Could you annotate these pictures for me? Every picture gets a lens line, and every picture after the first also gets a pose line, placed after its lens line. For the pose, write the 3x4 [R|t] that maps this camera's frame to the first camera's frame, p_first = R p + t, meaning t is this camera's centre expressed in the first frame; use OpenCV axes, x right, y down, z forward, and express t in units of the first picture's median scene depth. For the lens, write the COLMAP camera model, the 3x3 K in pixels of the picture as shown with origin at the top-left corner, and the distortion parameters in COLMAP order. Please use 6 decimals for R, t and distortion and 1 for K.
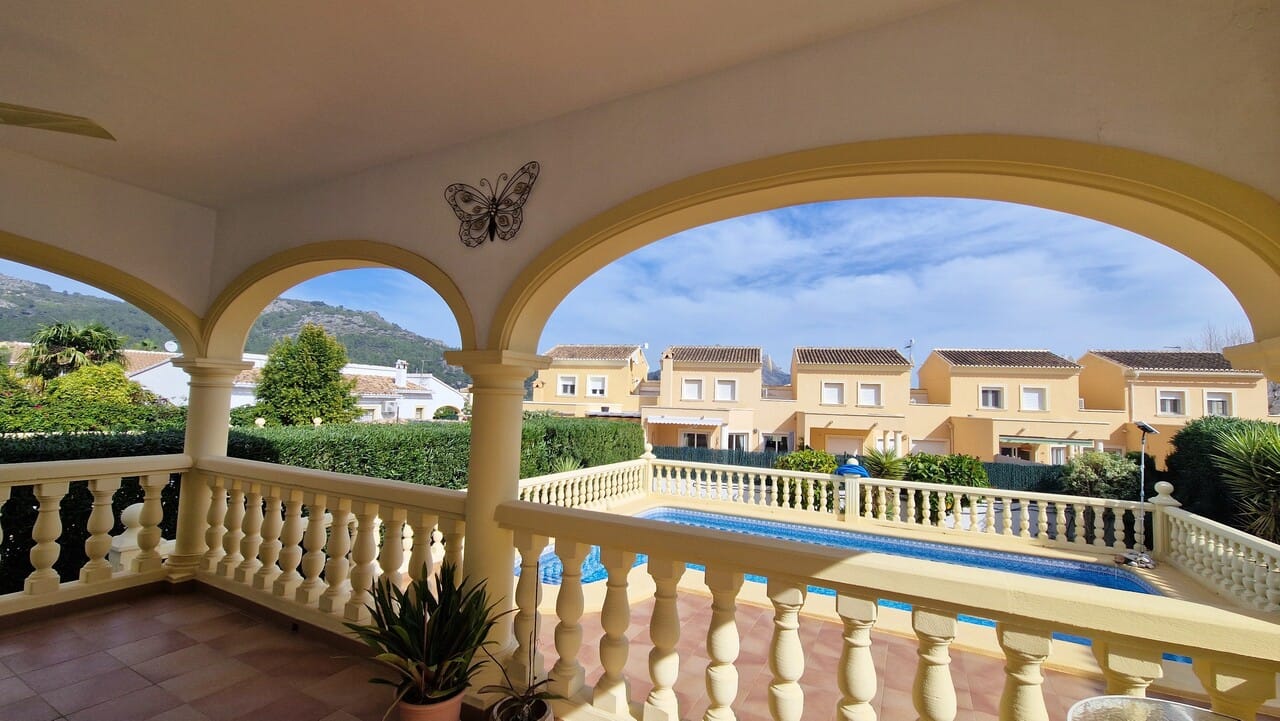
lens RADIAL K [[520.2, 0, 641.0], [0, 520.2, 368.1], [0, 0, 1]] dist [0.009711, -0.004707]
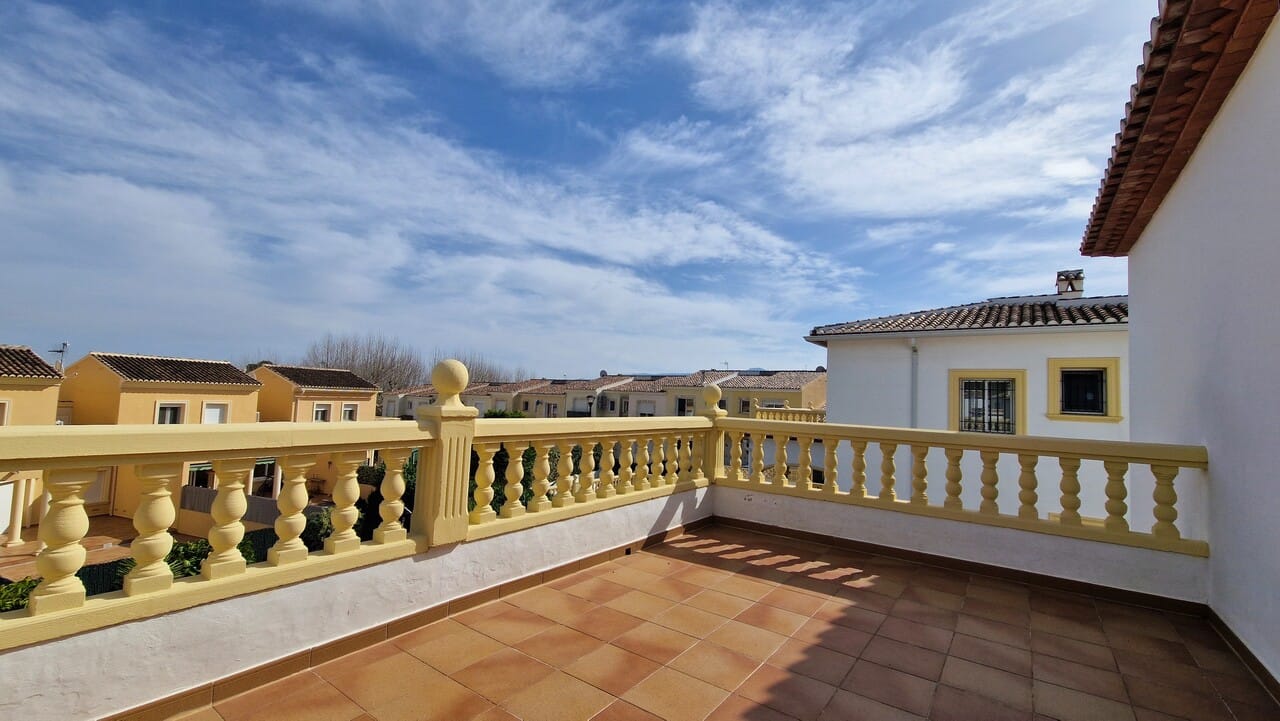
lens RADIAL K [[520.2, 0, 639.1], [0, 520.2, 358.8], [0, 0, 1]] dist [0.009711, -0.004707]
pose [[0.147795, 0.039901, 0.988213, -0.125177], [-0.096276, 0.995021, -0.025777, -0.101629], [-0.984321, -0.091331, 0.150901, 0.058653]]
